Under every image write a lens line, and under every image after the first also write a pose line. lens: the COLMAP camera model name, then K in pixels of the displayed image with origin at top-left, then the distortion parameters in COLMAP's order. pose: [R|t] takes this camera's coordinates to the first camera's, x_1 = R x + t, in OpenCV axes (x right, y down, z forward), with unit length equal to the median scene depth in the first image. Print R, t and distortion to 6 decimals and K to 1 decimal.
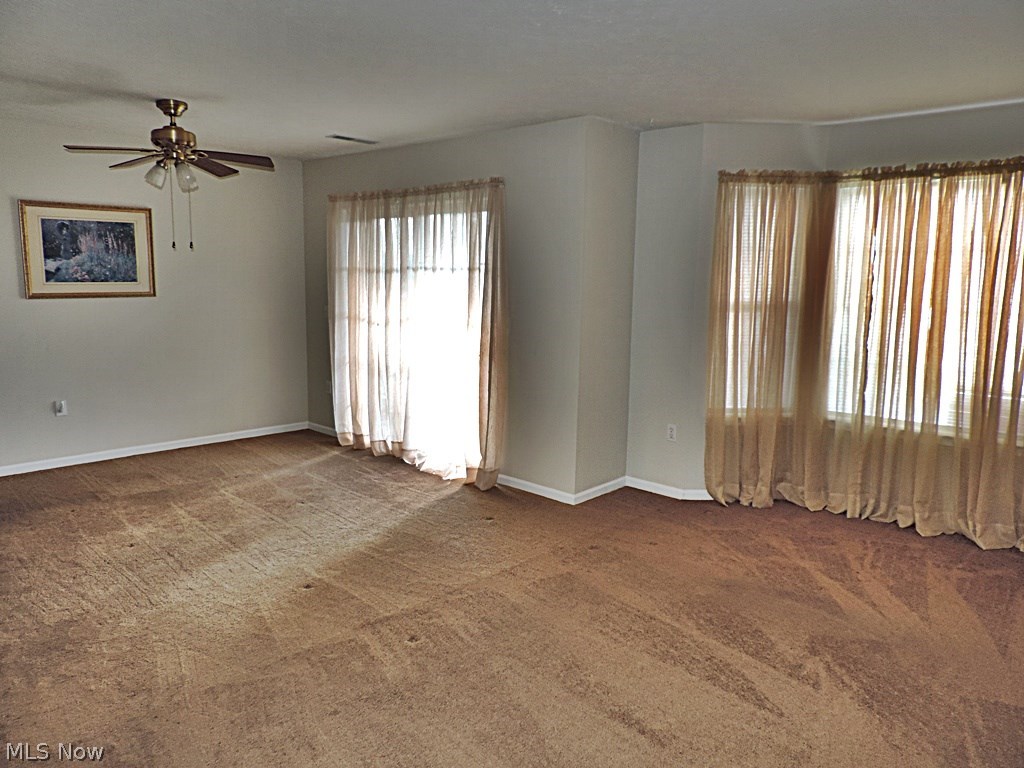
lens RADIAL K [[727.2, 0, 516.0], [0, 727.2, 379.3], [0, 0, 1]] dist [-0.018009, 0.000023]
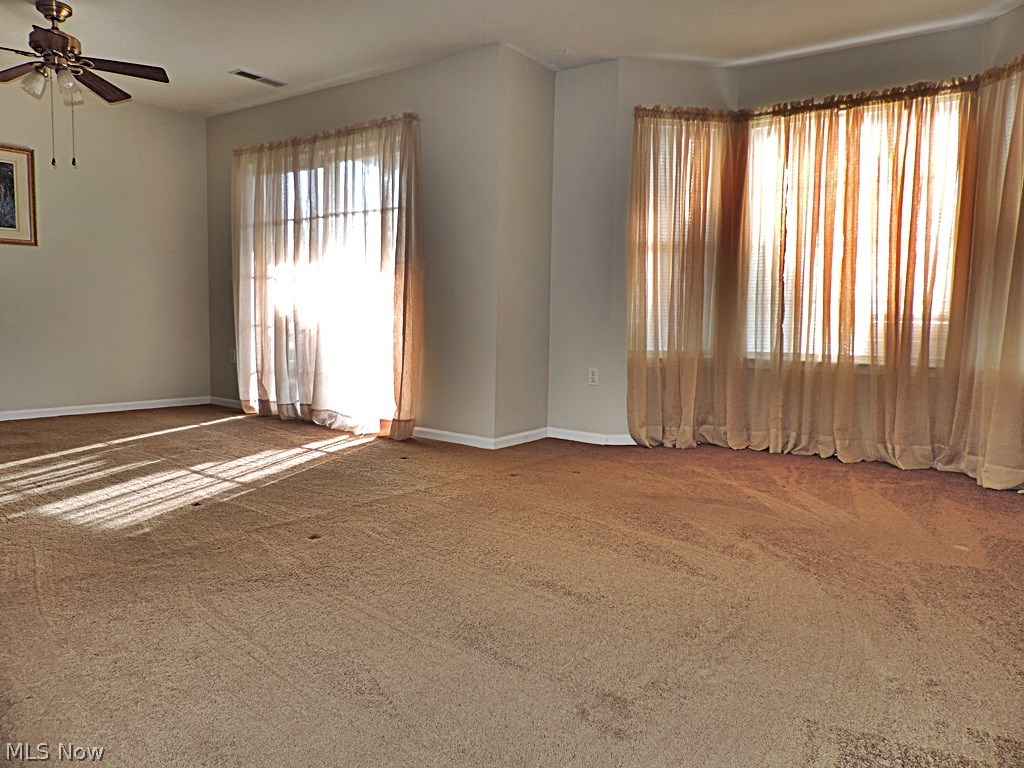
lens RADIAL K [[727.2, 0, 514.9], [0, 727.2, 381.7], [0, 0, 1]] dist [-0.018009, 0.000023]
pose [[0.994423, -0.009331, 0.105055, 0.007819], [0.014976, 0.998478, -0.053074, 0.138830], [-0.104400, 0.054351, 0.993049, 0.046731]]
